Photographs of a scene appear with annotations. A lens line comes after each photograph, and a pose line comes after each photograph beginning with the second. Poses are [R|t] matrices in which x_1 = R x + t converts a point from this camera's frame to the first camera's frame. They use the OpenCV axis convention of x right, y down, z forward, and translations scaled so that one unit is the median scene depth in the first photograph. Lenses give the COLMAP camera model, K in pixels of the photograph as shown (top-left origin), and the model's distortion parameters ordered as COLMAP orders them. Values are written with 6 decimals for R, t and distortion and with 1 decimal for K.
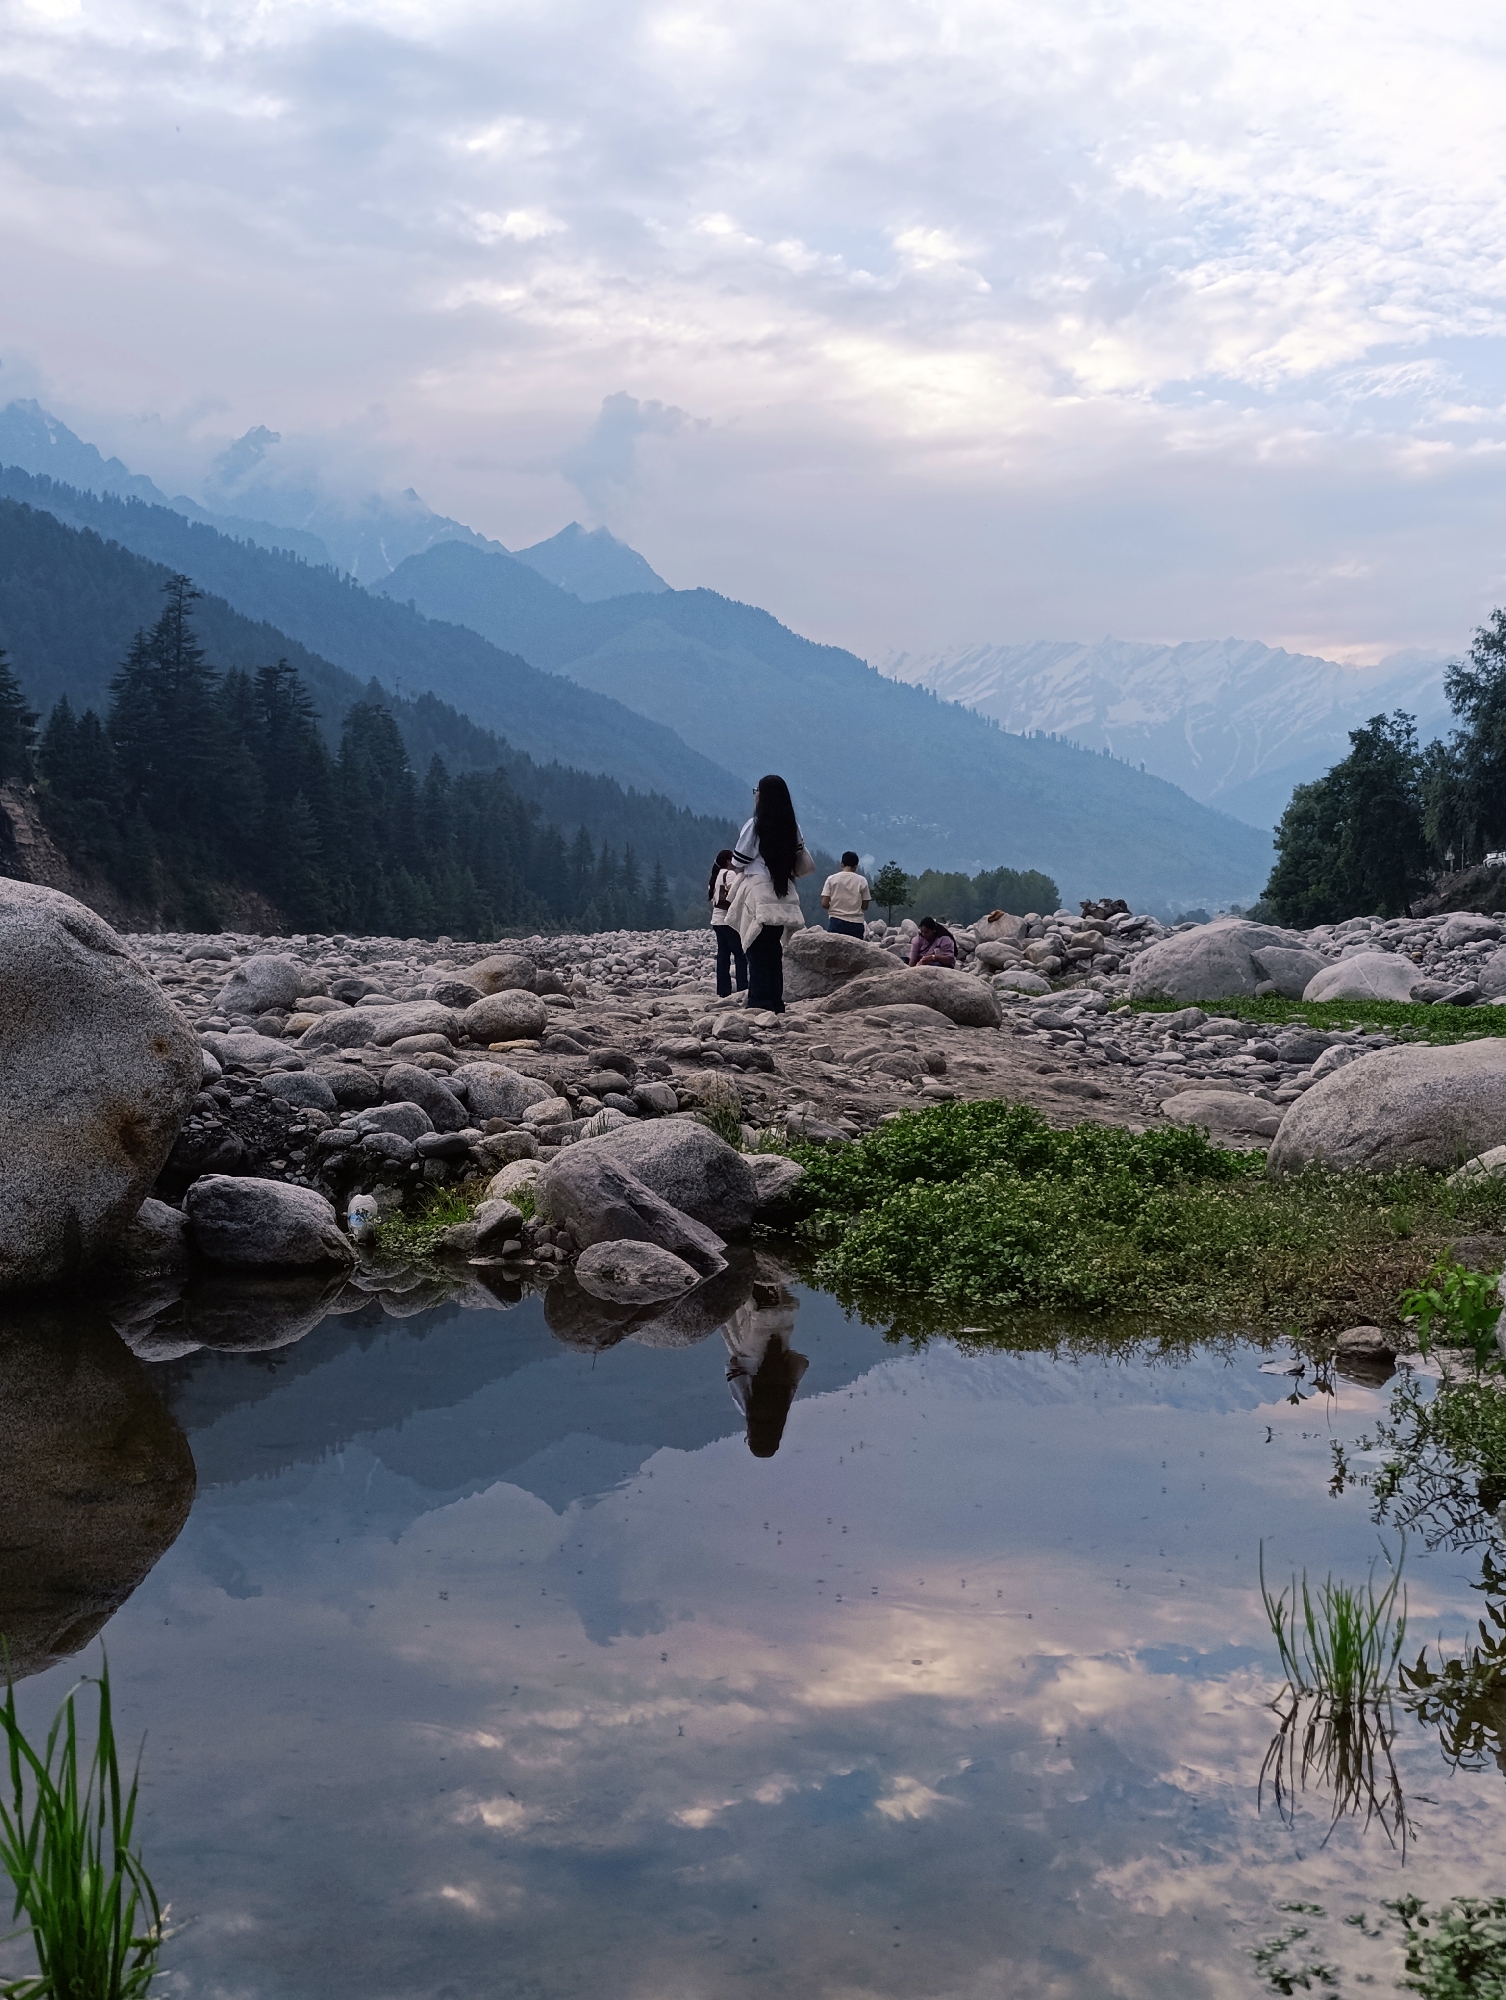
lens RADIAL K [[1981.1, 0, 753.0], [0, 1981.1, 1000.0], [0, 0, 1]] dist [0.057386, -0.103619]
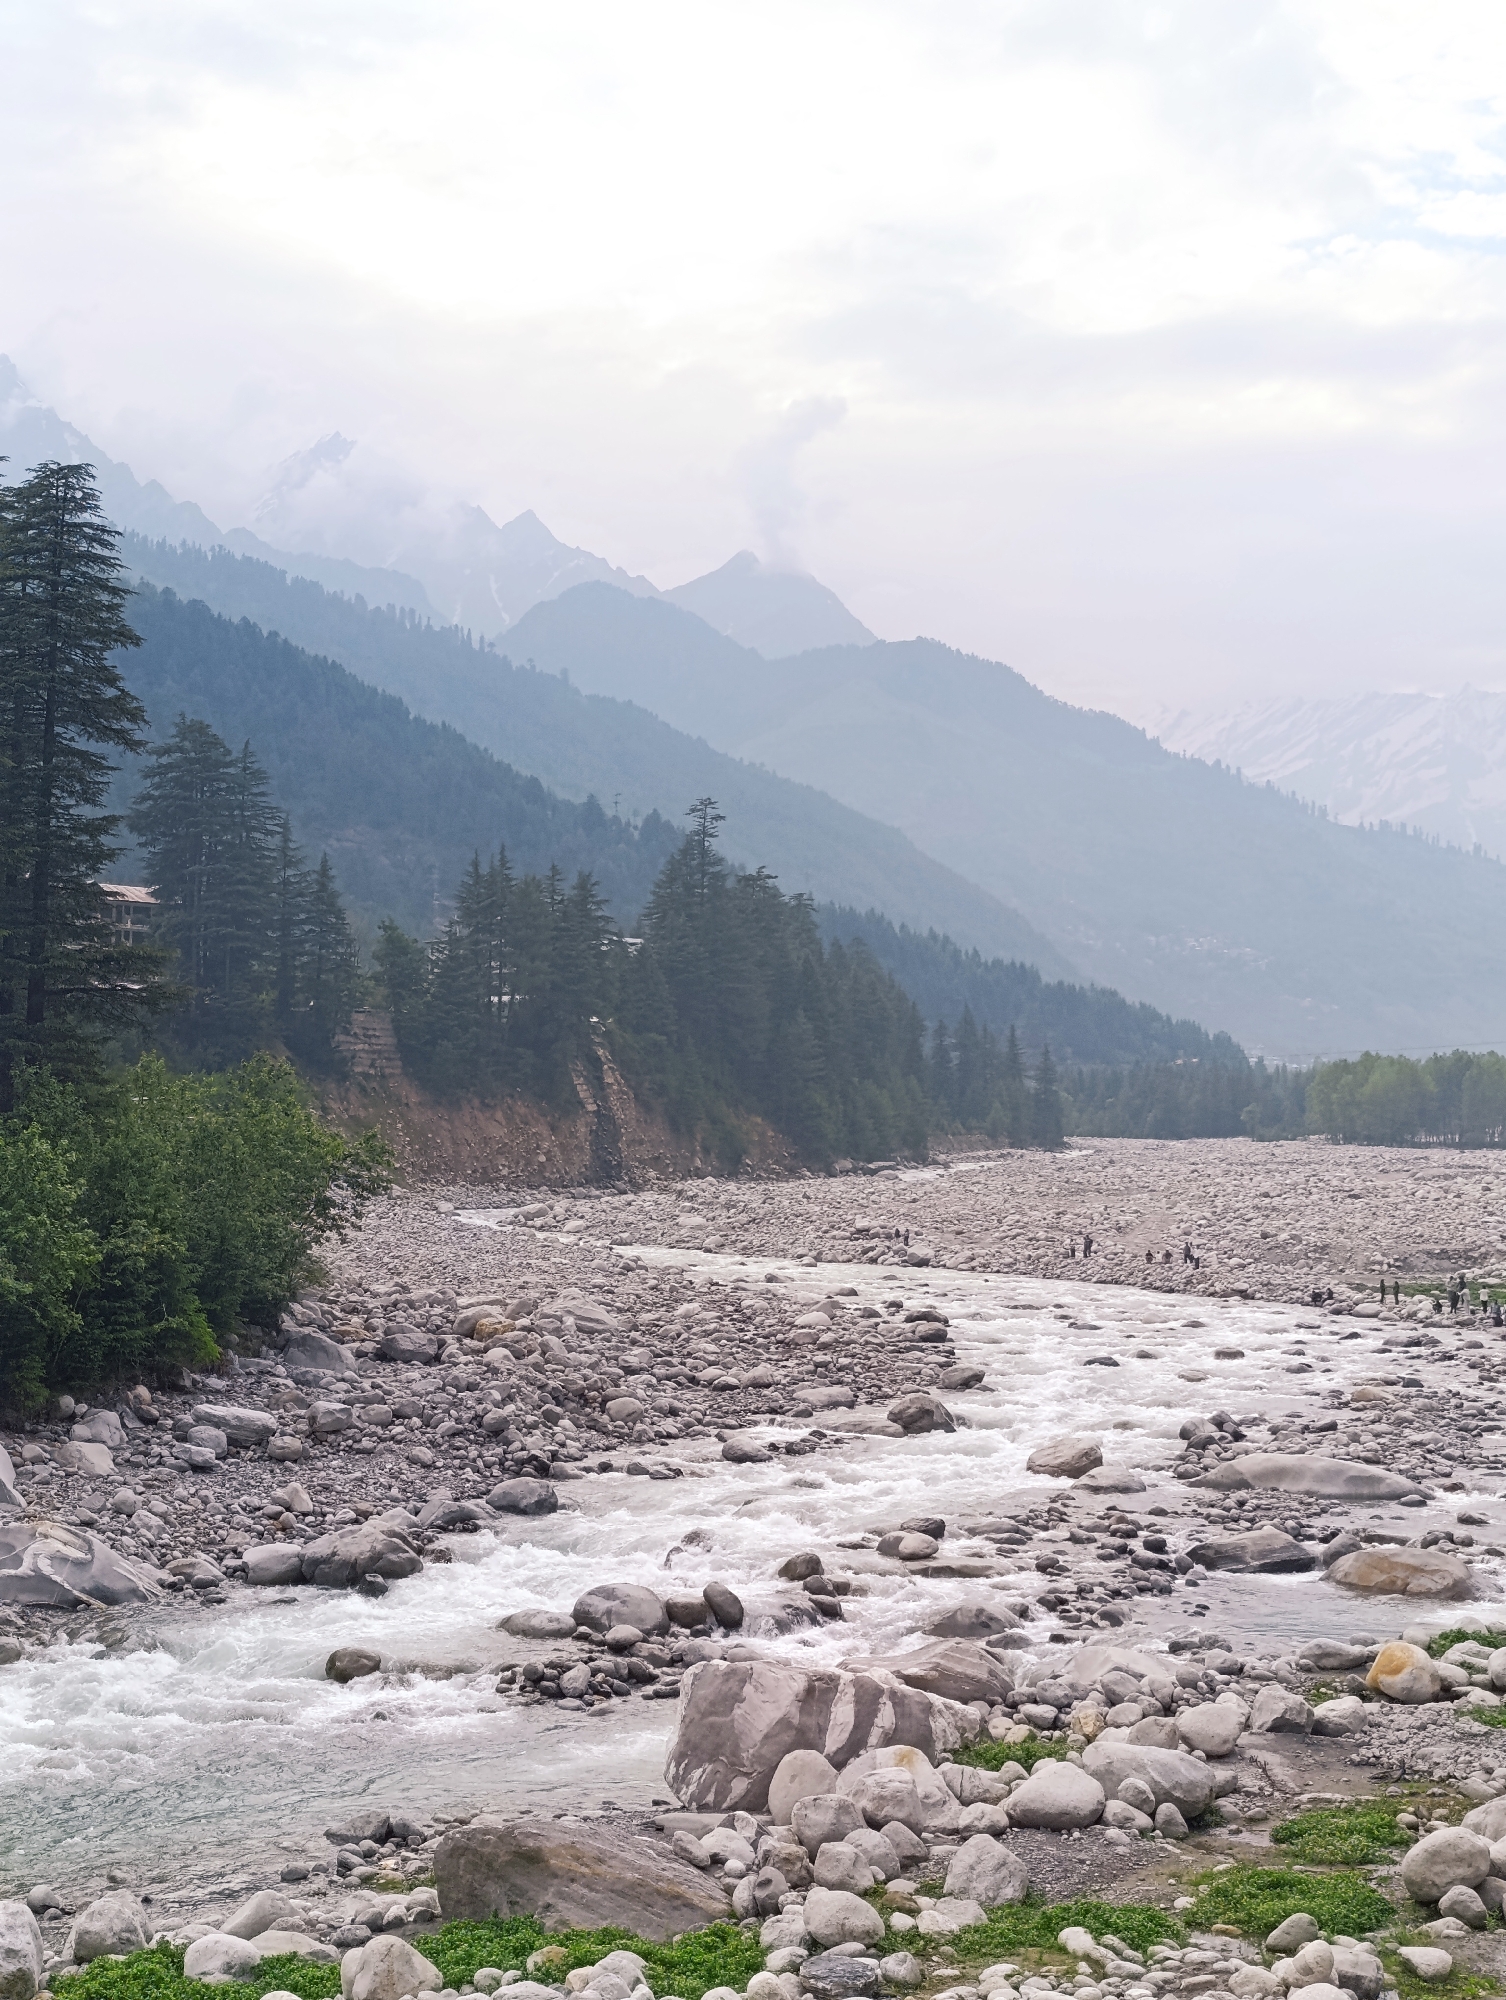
lens RADIAL K [[2705.3, 0, 753.0], [0, 2705.3, 1000.0], [0, 0, 1]] dist [0.219807, -1.254603]
pose [[0.997065, -0.006830, -0.076252, -2.735864], [0.001792, 0.997822, -0.065940, -0.435813], [0.076536, 0.065610, 0.994906, -5.387630]]
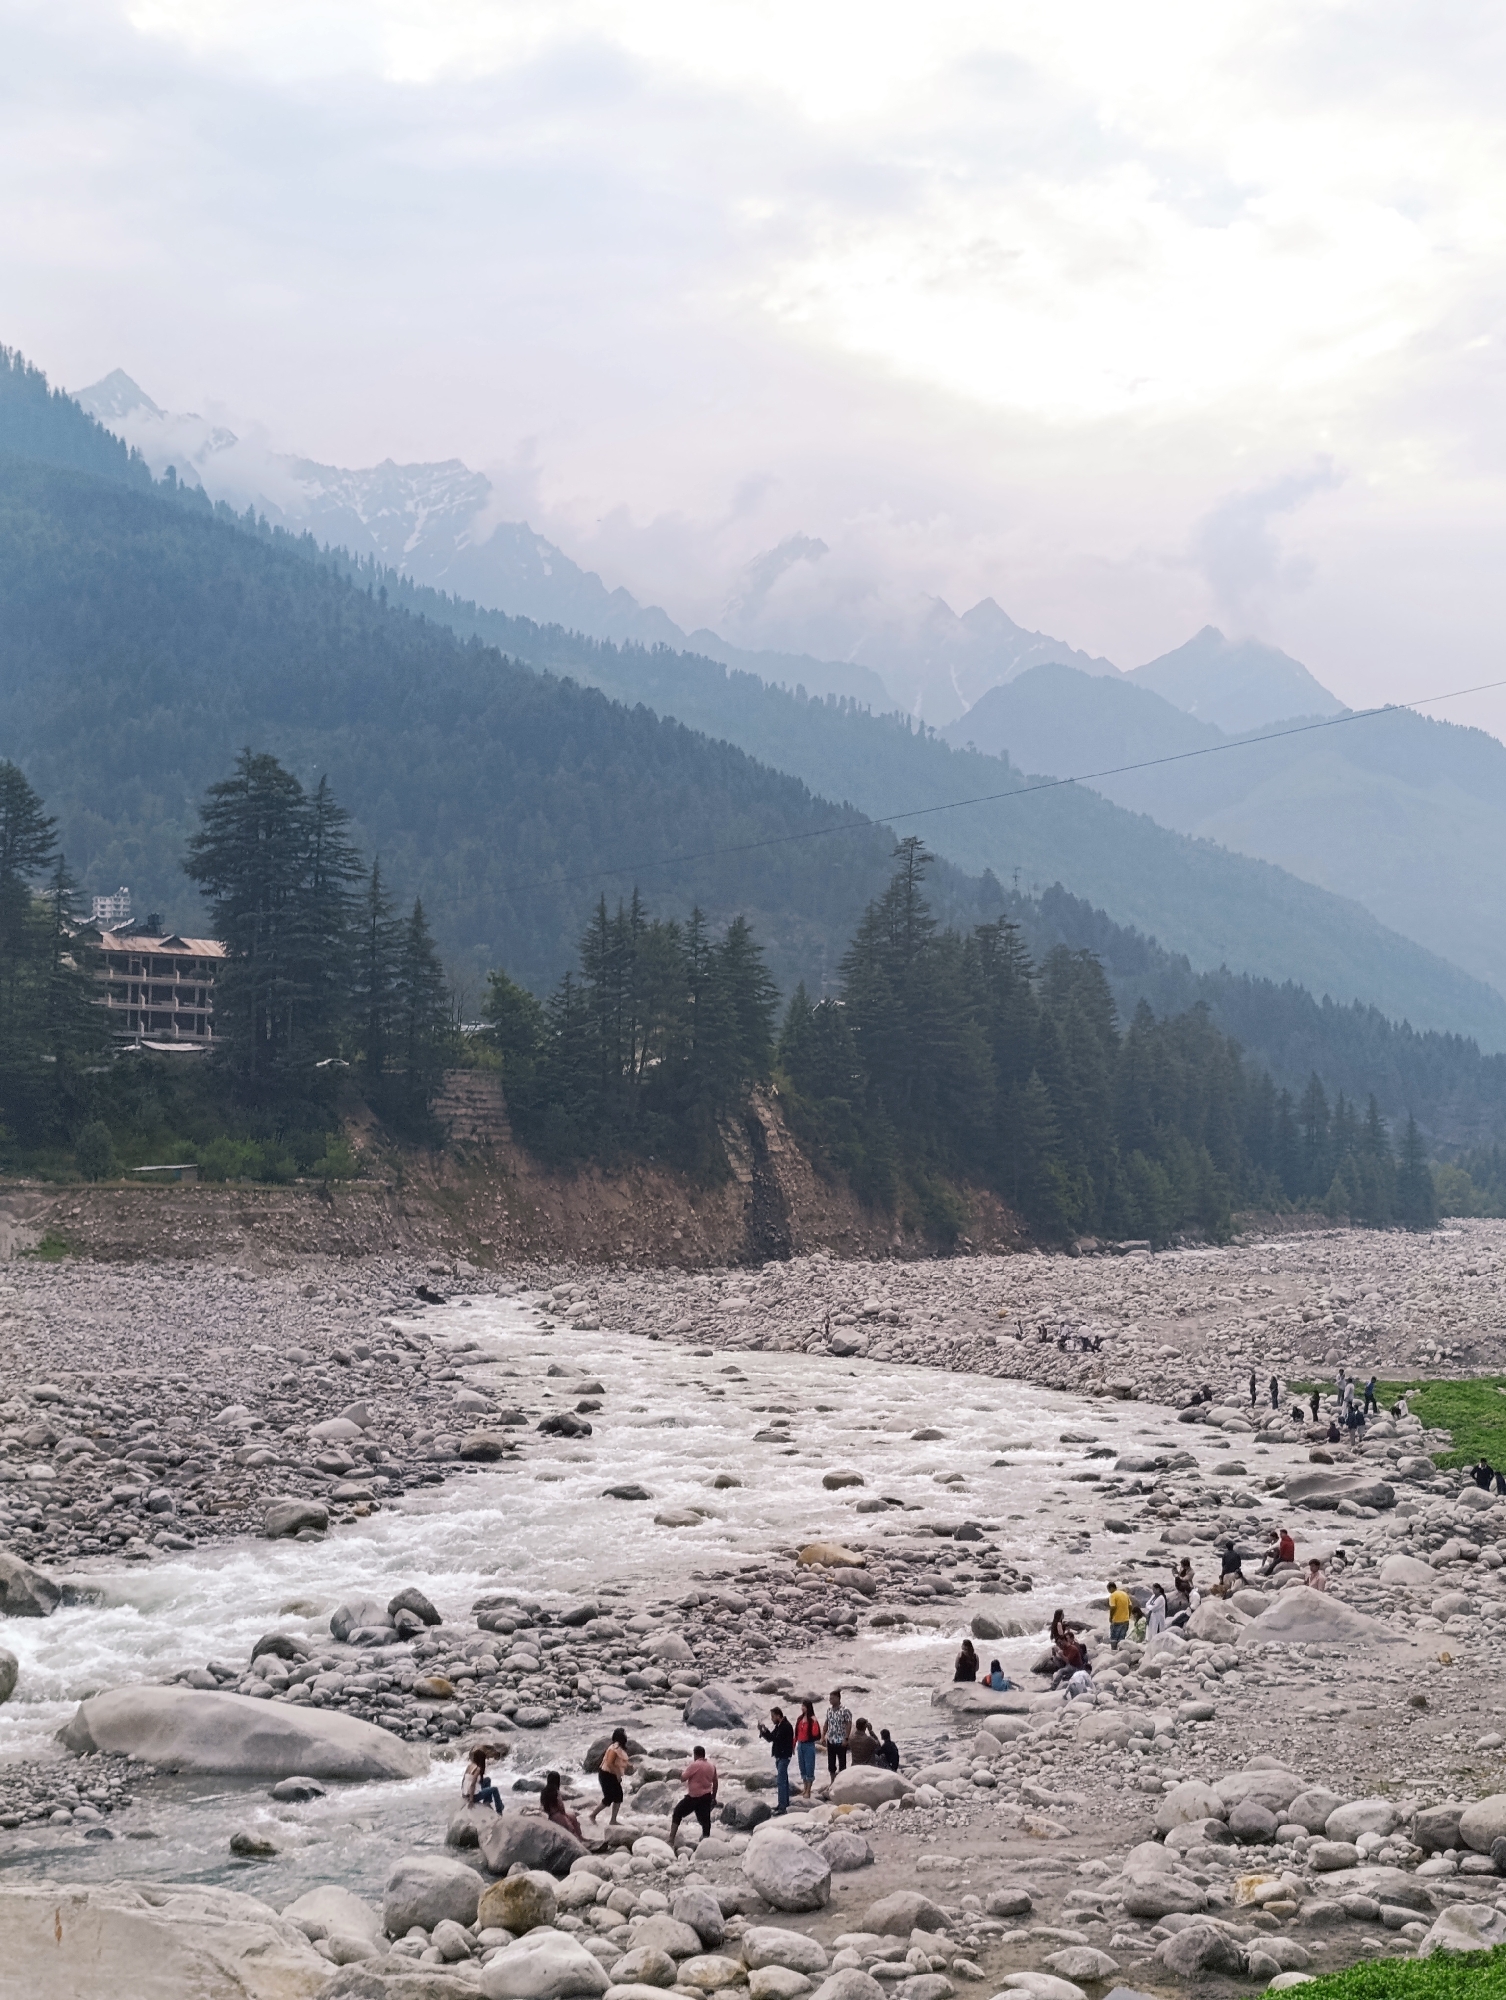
lens RADIAL K [[2705.3, 0, 753.0], [0, 2705.3, 1000.0], [0, 0, 1]] dist [0.219807, -1.254603]
pose [[0.967512, -0.030084, -0.251030, -0.907966], [0.005139, 0.995030, -0.099440, -0.355787], [0.252774, 0.094919, 0.962858, -2.961783]]
